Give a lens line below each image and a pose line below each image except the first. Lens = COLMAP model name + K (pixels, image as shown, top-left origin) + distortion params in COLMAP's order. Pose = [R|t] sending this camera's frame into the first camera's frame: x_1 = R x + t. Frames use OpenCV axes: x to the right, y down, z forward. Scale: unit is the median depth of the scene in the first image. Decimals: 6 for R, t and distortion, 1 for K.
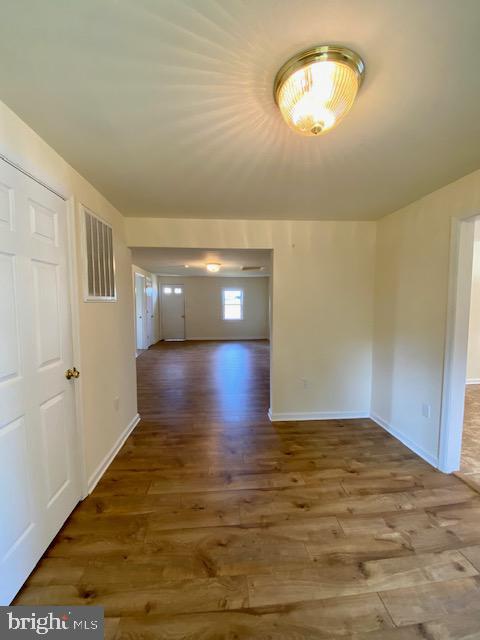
lens RADIAL K [[261.1, 0, 240.0], [0, 261.1, 320.0], [0, 0, 1]] dist [0.020077, -0.019813]
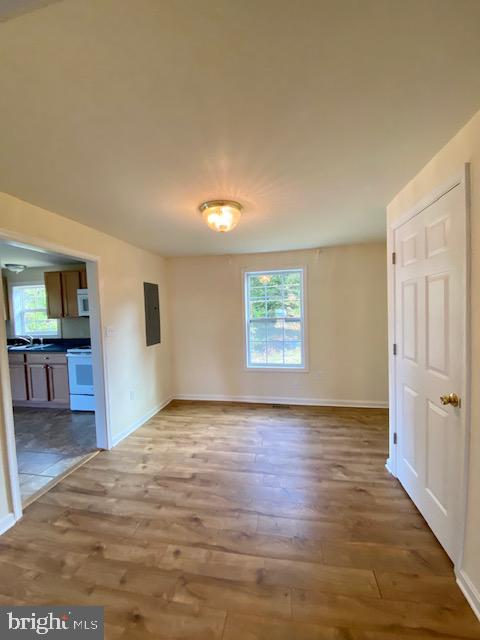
lens RADIAL K [[261.1, 0, 240.0], [0, 261.1, 320.0], [0, 0, 1]] dist [0.020077, -0.019813]
pose [[-0.965200, 0.022855, 0.260513, -0.133539], [0.052877, 0.992654, 0.108823, -0.099998], [-0.256112, 0.118811, -0.959318, 1.156149]]
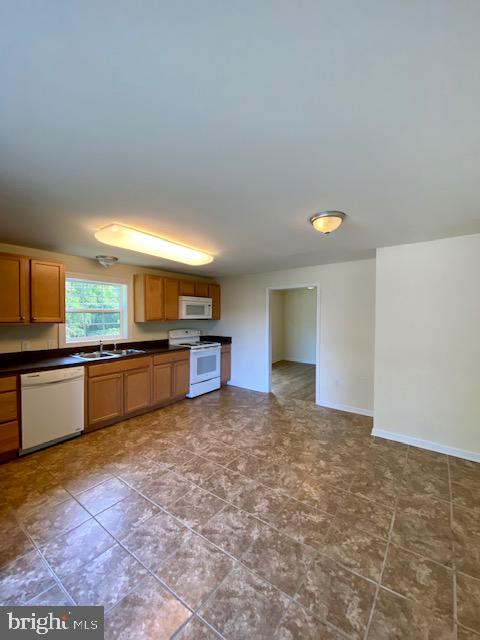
lens RADIAL K [[259.6, 0, 240.0], [0, 259.6, 320.0], [0, 0, 1]] dist [0.025128, -0.023443]
pose [[-0.659452, 0.013043, -0.751633, 1.995099], [-0.055096, 0.996322, 0.065628, -0.132030], [0.749725, 0.084691, -0.656308, 1.353019]]
